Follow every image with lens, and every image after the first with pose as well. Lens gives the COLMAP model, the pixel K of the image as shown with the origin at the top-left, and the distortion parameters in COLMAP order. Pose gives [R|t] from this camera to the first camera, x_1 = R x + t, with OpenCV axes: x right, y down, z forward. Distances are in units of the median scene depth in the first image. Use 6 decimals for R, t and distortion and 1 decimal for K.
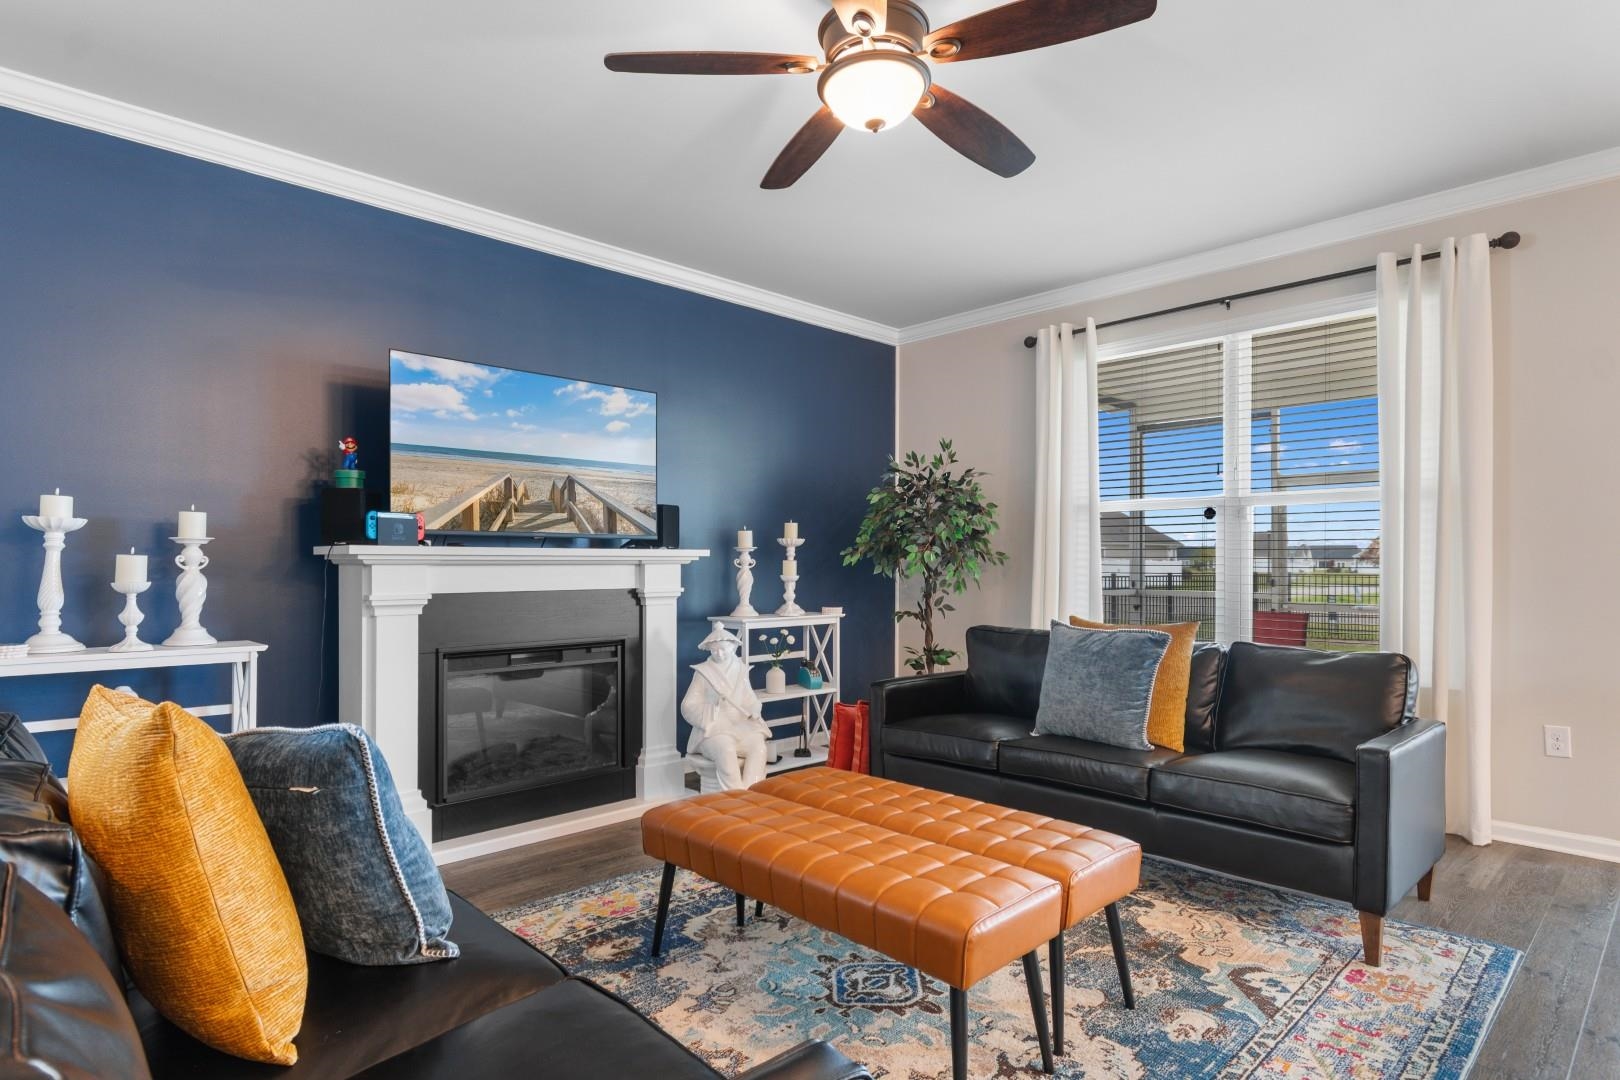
lens RADIAL K [[865.2, 0, 802.1], [0, 865.2, 553.0], [0, 0, 1]] dist [0.004693, 0.000922]
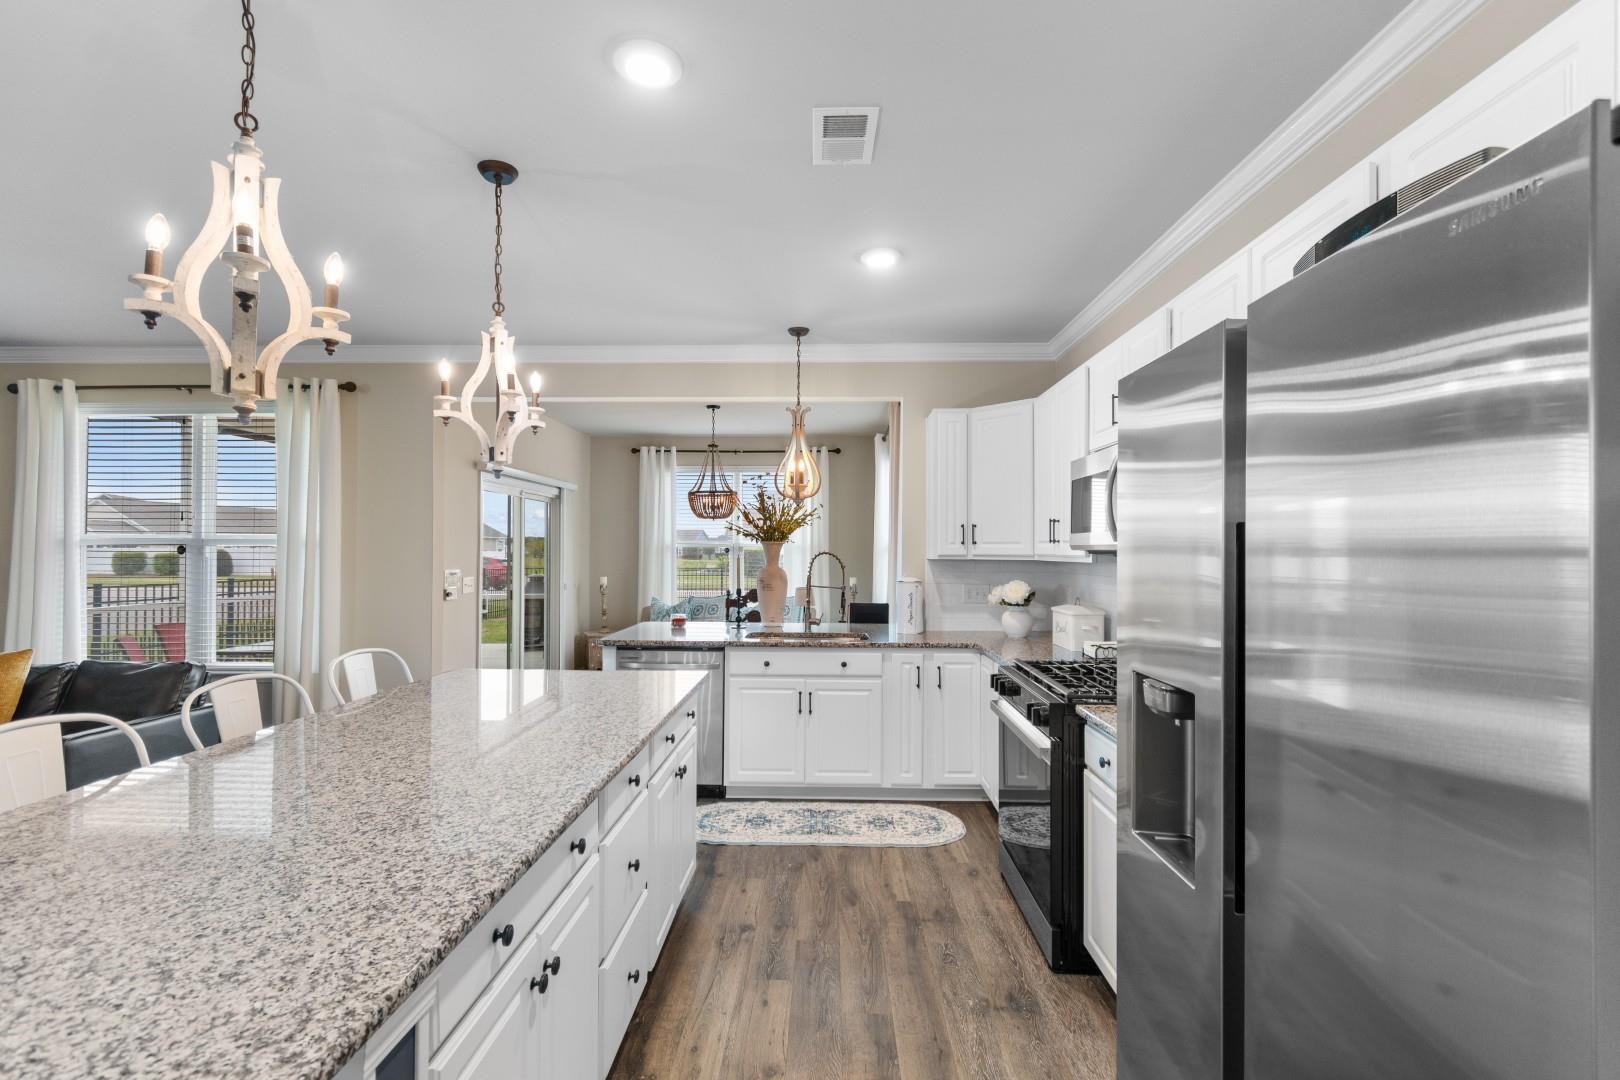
lens RADIAL K [[720.5, 0, 809.2], [0, 720.5, 547.4], [0, 0, 1]] dist [0.007506, -0.003511]
pose [[0.706303, 0.002500, 0.707905, 0.466922], [-0.008020, 0.999958, 0.004471, -0.080277], [-0.707864, -0.008835, 0.706294, -0.501893]]
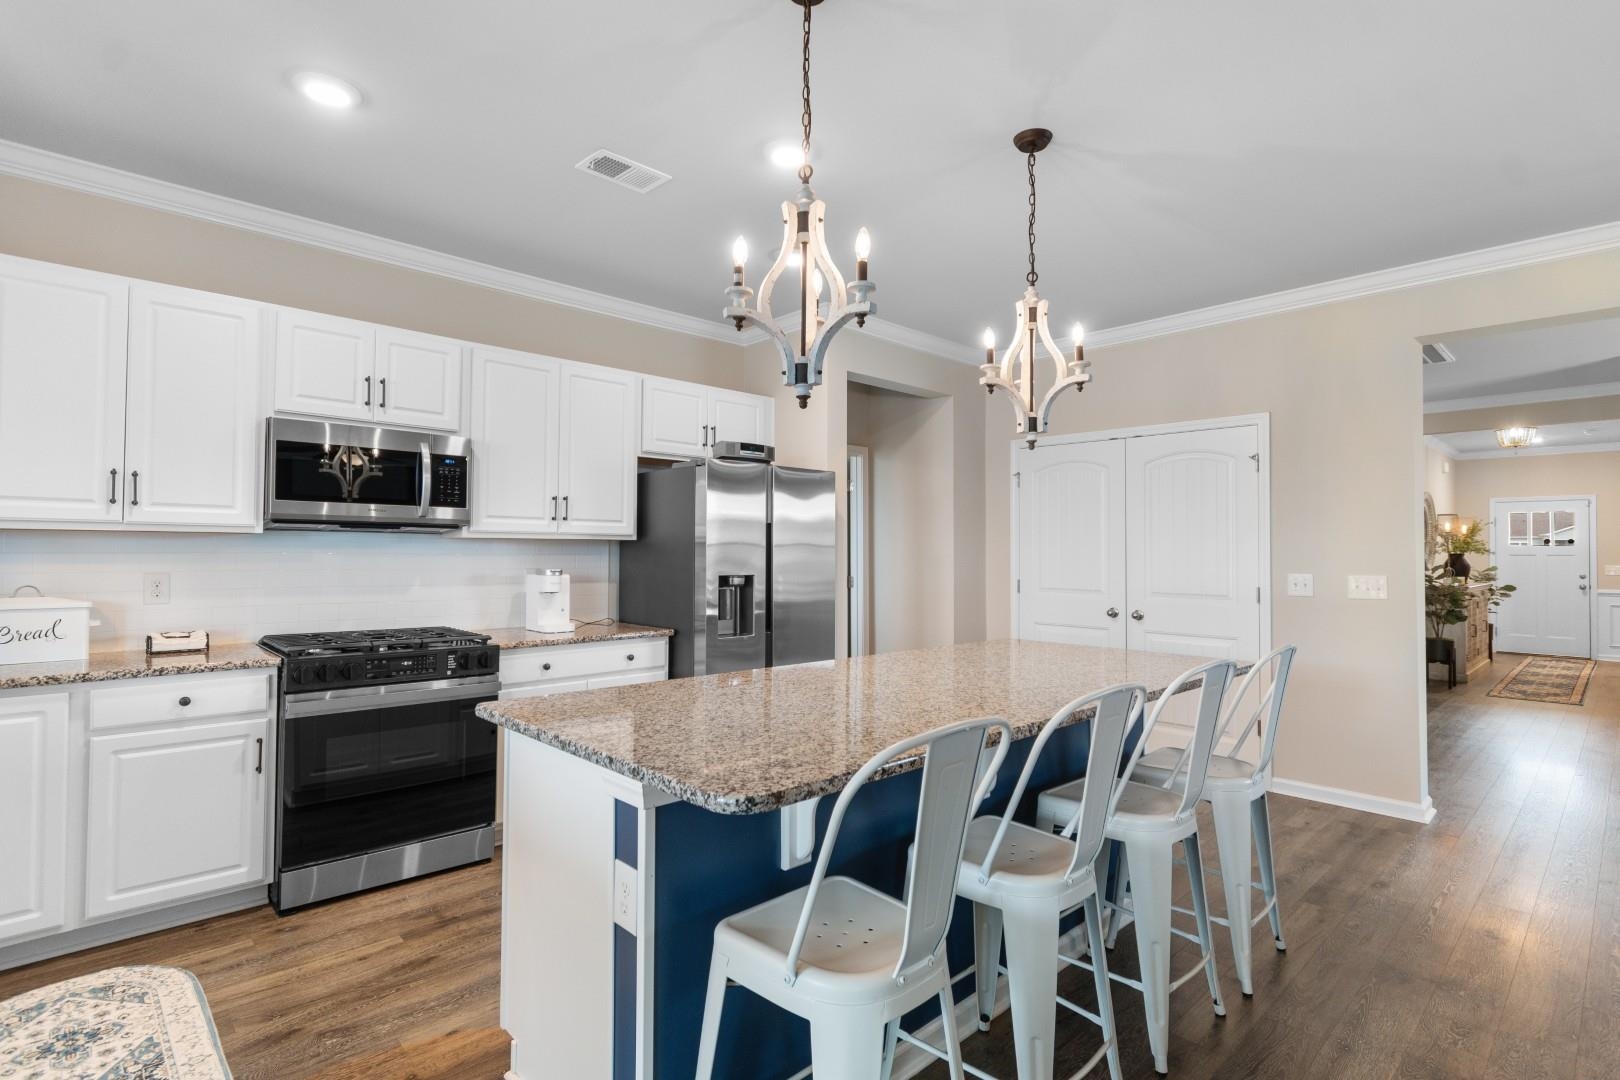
lens RADIAL K [[785.8, 0, 813.1], [0, 785.8, 536.4], [0, 0, 1]] dist [0.007337, -0.002991]
pose [[-0.999948, -0.007348, -0.007017, 0.738249], [-0.007105, 0.999396, -0.034031, -0.032883], [0.007263, -0.033979, -0.999396, 0.718690]]
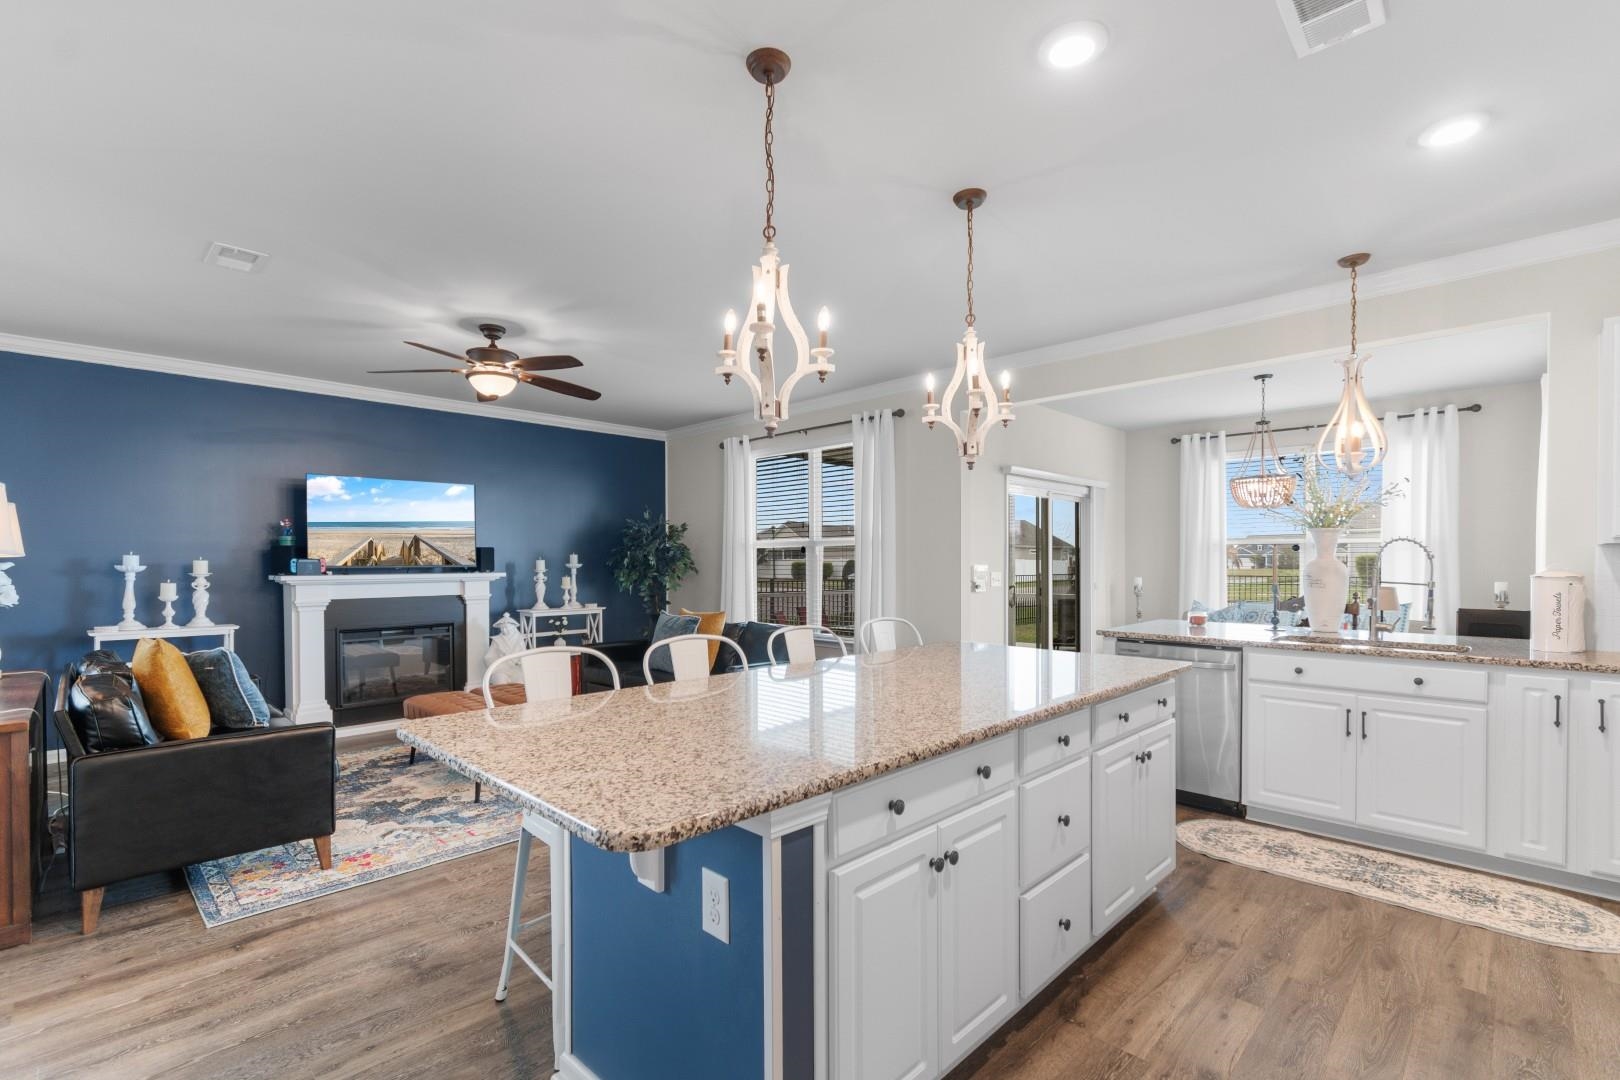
lens RADIAL K [[720.5, 0, 794.9], [0, 720.5, 576.6], [0, 0, 1]] dist [0.007506, -0.003511]
pose [[0.999736, -0.004267, 0.022577, 0.532860], [0.003504, 0.999425, 0.033712, -0.051311], [-0.022708, -0.033624, 0.999177, -0.591524]]
